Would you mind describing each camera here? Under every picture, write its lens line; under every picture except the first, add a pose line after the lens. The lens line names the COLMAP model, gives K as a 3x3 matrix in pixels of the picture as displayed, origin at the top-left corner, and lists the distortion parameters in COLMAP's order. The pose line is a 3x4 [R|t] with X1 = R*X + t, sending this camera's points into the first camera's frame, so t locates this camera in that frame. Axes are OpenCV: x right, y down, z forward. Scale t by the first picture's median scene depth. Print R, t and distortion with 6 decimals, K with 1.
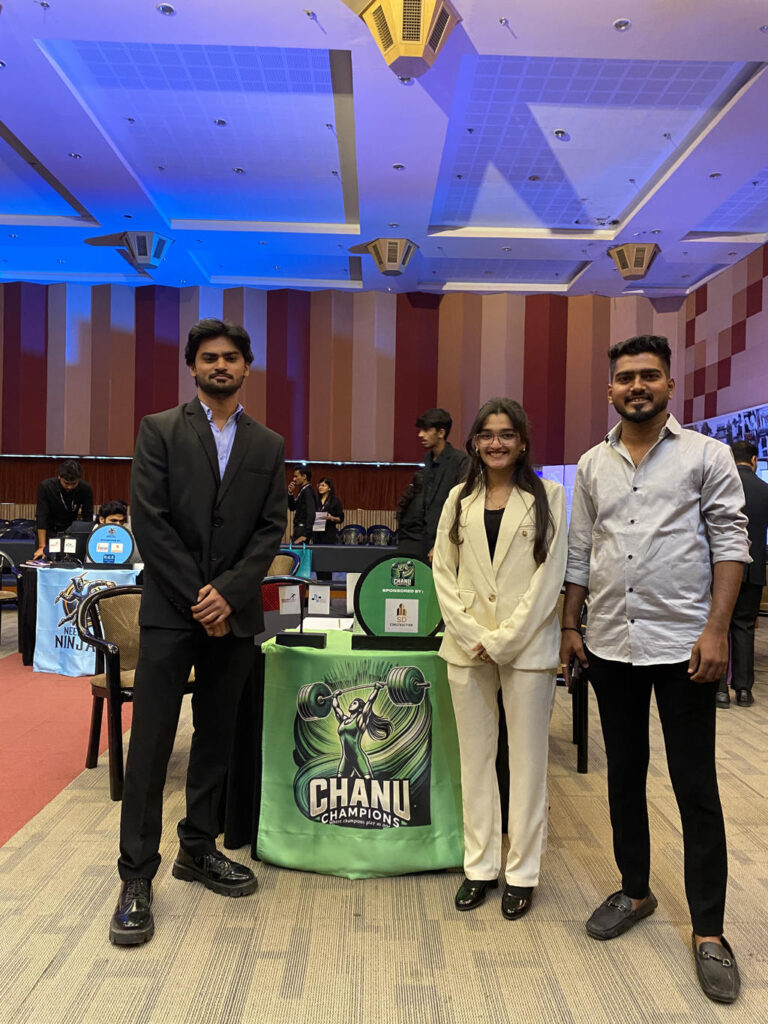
lens RADIAL K [[778.1, 0, 389.5], [0, 778.1, 515.3], [0, 0, 1]] dist [0.030736, -0.029443]
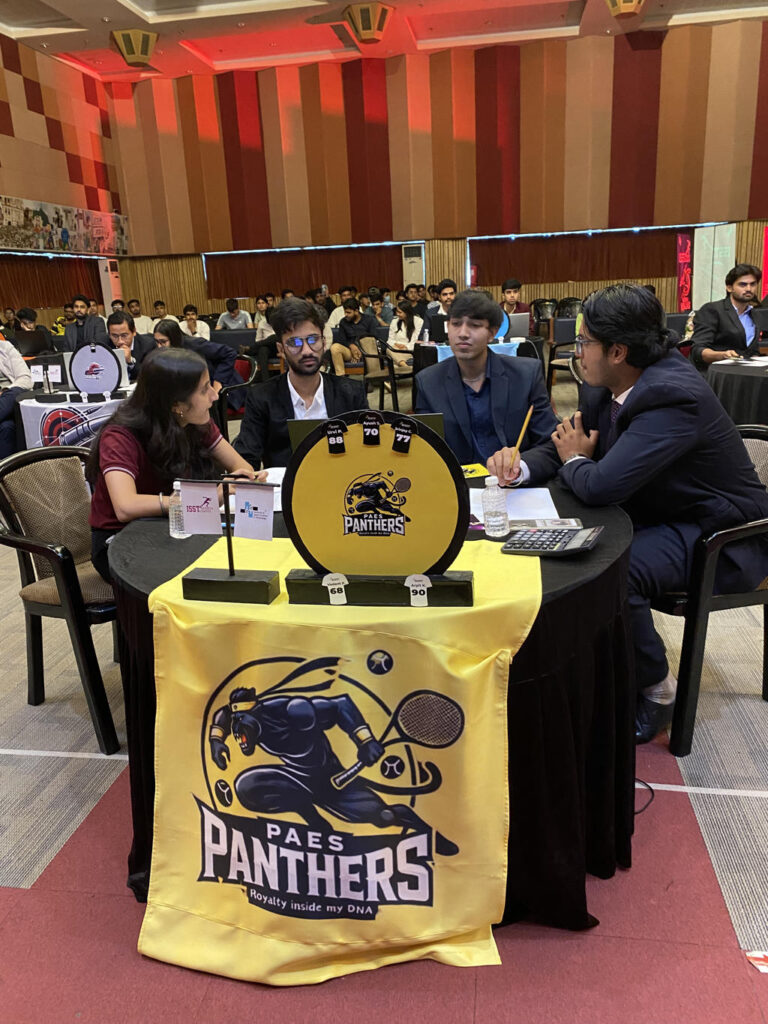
lens RADIAL K [[778.1, 0, 383.7], [0, 778.1, 509.5], [0, 0, 1]] dist [0.030736, -0.029443]
pose [[0.982008, -0.014673, -0.188269, -0.116436], [0.064547, 0.963010, 0.261621, -0.004302], [0.177466, -0.269066, 0.946630, -0.104348]]
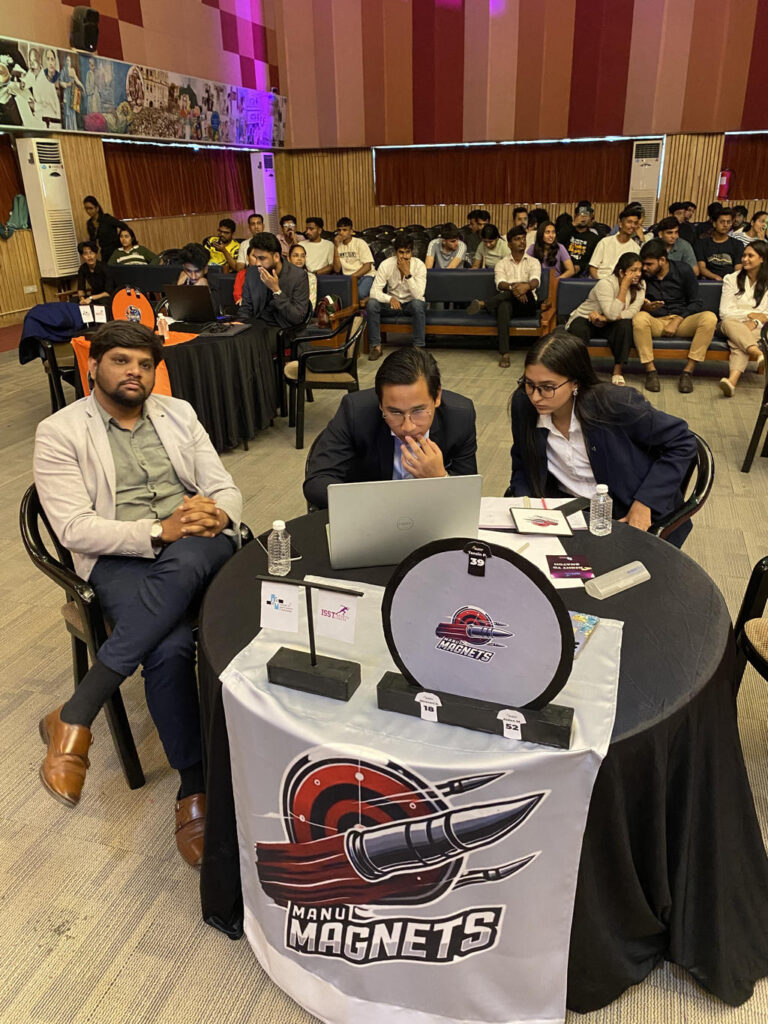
lens RADIAL K [[778.1, 0, 387.7], [0, 778.1, 508.6], [0, 0, 1]] dist [0.030736, -0.029443]
pose [[0.946066, 0.086886, -0.312105, -0.269430], [0.036431, 0.928724, 0.368977, -0.030757], [0.321918, -0.360447, 0.875469, 0.106611]]
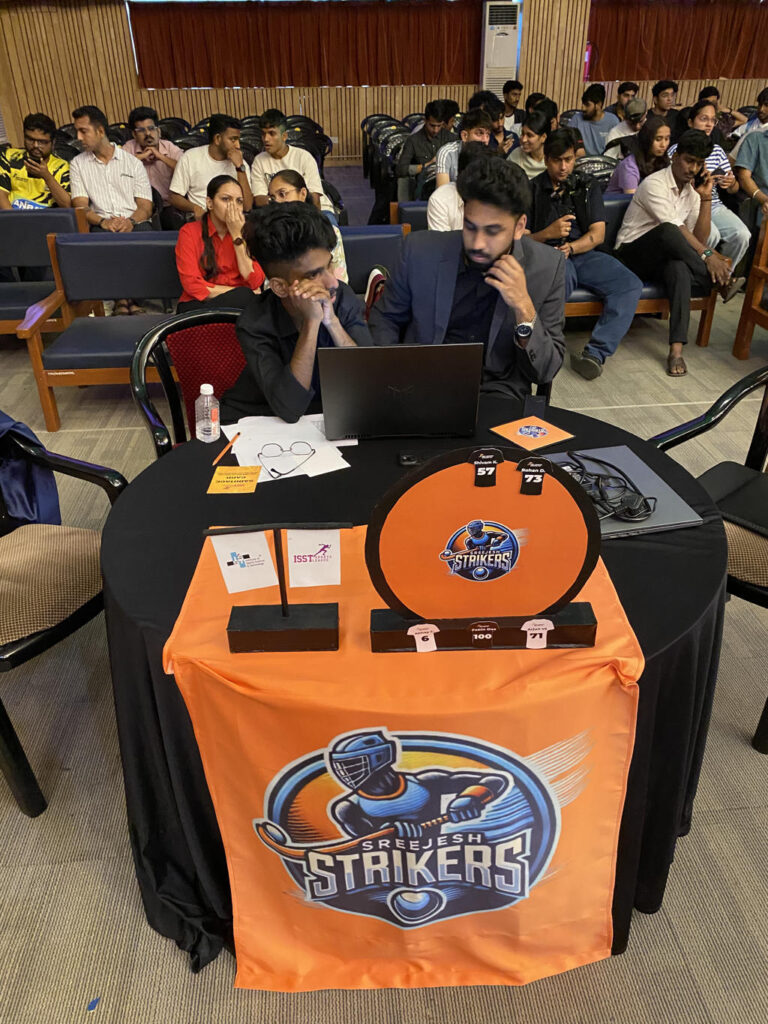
lens RADIAL K [[778.1, 0, 381.3], [0, 778.1, 516.5], [0, 0, 1]] dist [0.030736, -0.029443]
pose [[0.997393, -0.060689, 0.039033, -0.491638], [0.033314, 0.867129, 0.496969, -0.032262], [-0.064007, -0.494373, 0.866890, 0.320654]]
